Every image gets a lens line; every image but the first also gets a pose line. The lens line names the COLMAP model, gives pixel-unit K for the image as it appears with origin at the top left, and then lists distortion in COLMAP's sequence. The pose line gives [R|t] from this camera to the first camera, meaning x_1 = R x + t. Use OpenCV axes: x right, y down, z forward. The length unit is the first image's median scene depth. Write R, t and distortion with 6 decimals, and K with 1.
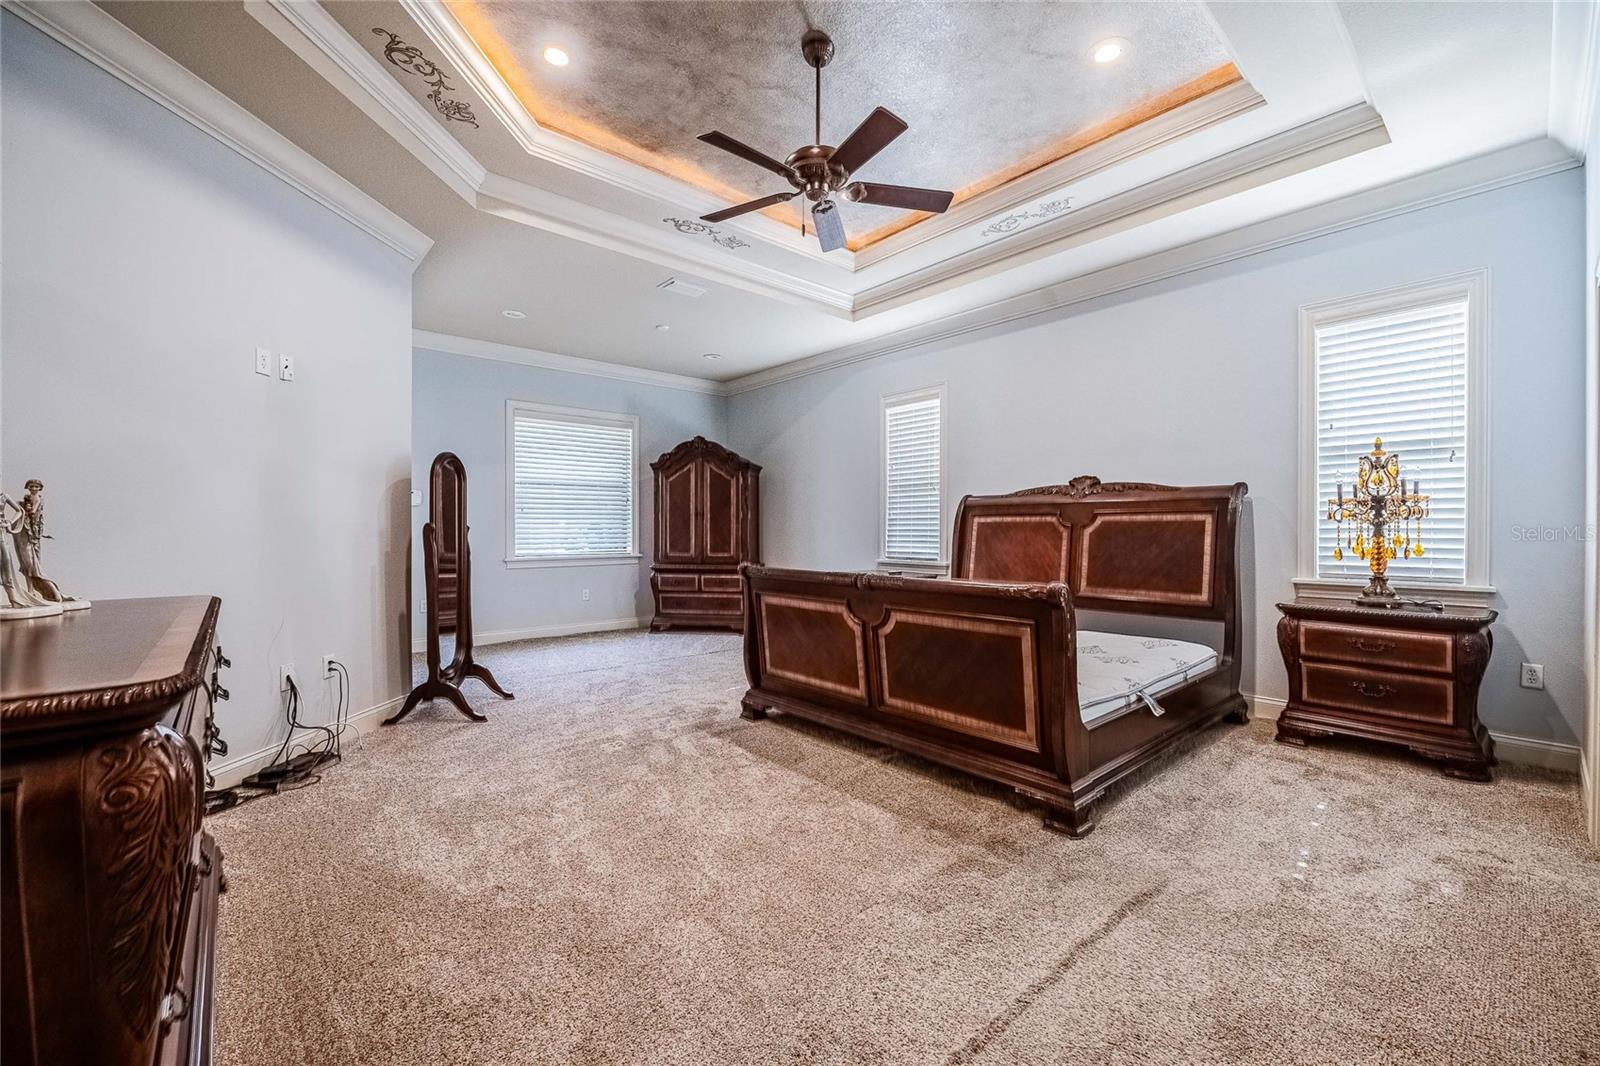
lens RADIAL K [[643.7, 0, 799.9], [0, 643.7, 533.8], [0, 0, 1]] dist [-0.015226, -0.000302]
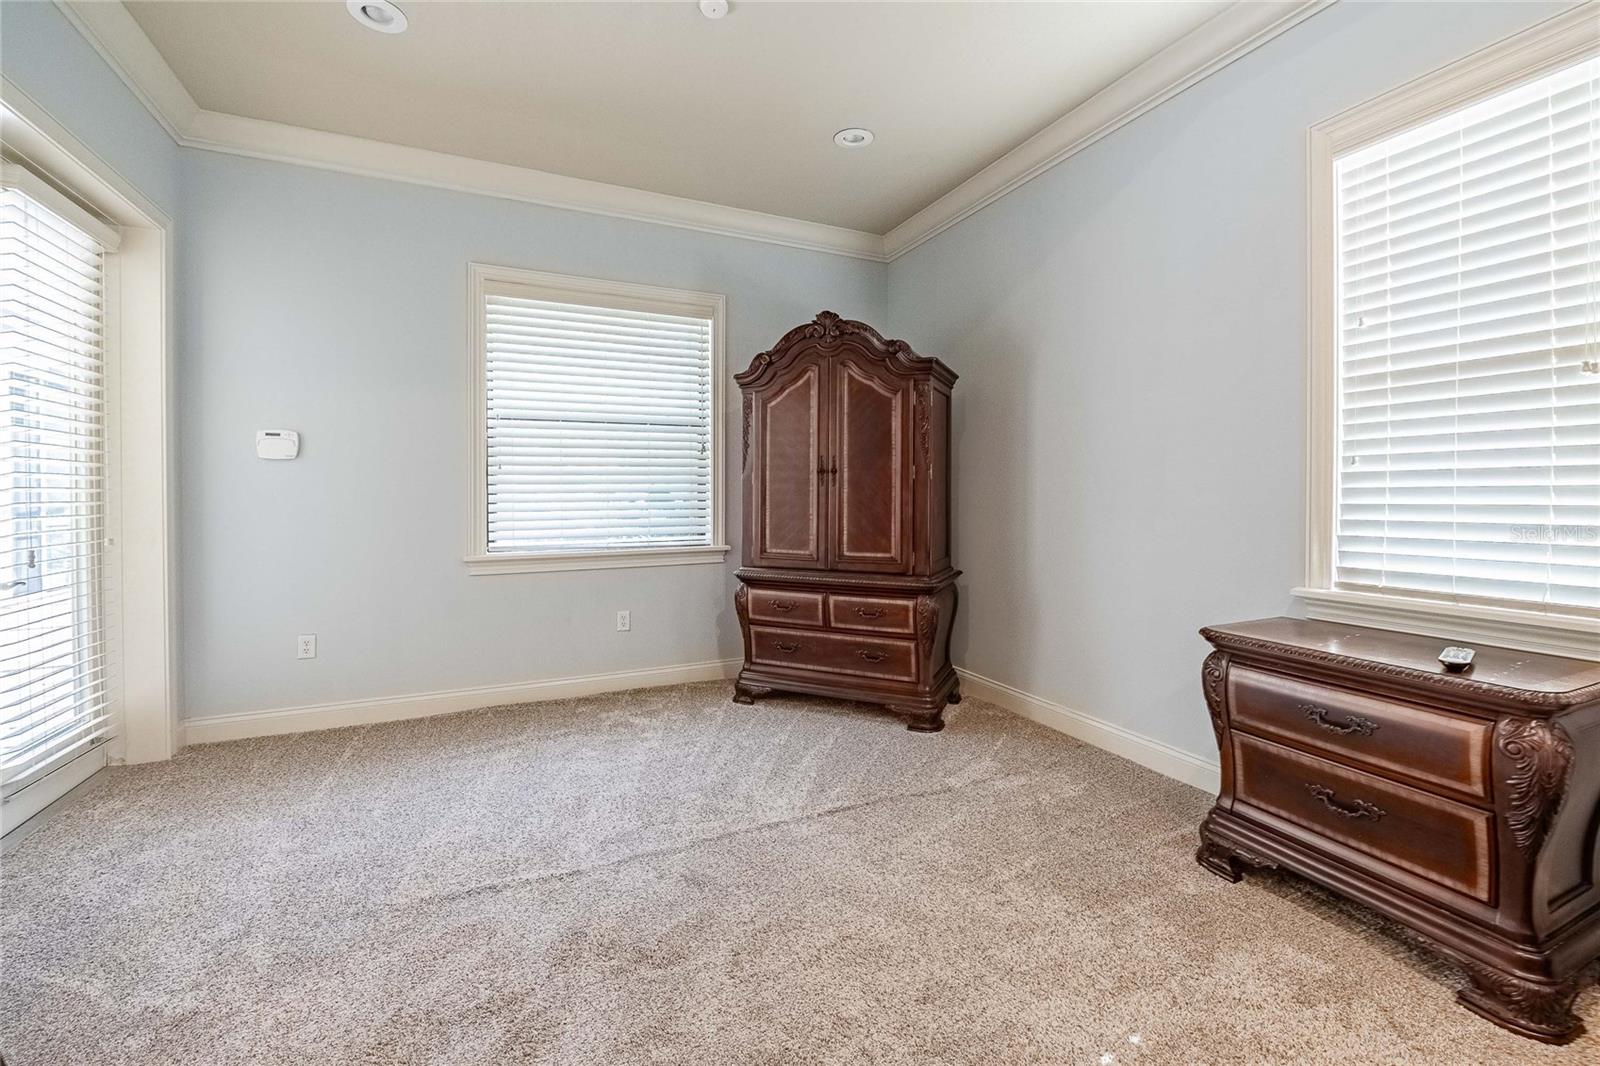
lens RADIAL K [[643.7, 0, 764.7], [0, 643.7, 504.9], [0, 0, 1]] dist [-0.015226, -0.000302]
pose [[0.946153, 0.004650, -0.323686, -0.041665], [-0.004230, 0.999989, 0.001999, -0.005363], [0.323691, -0.000522, 0.946163, 0.517186]]
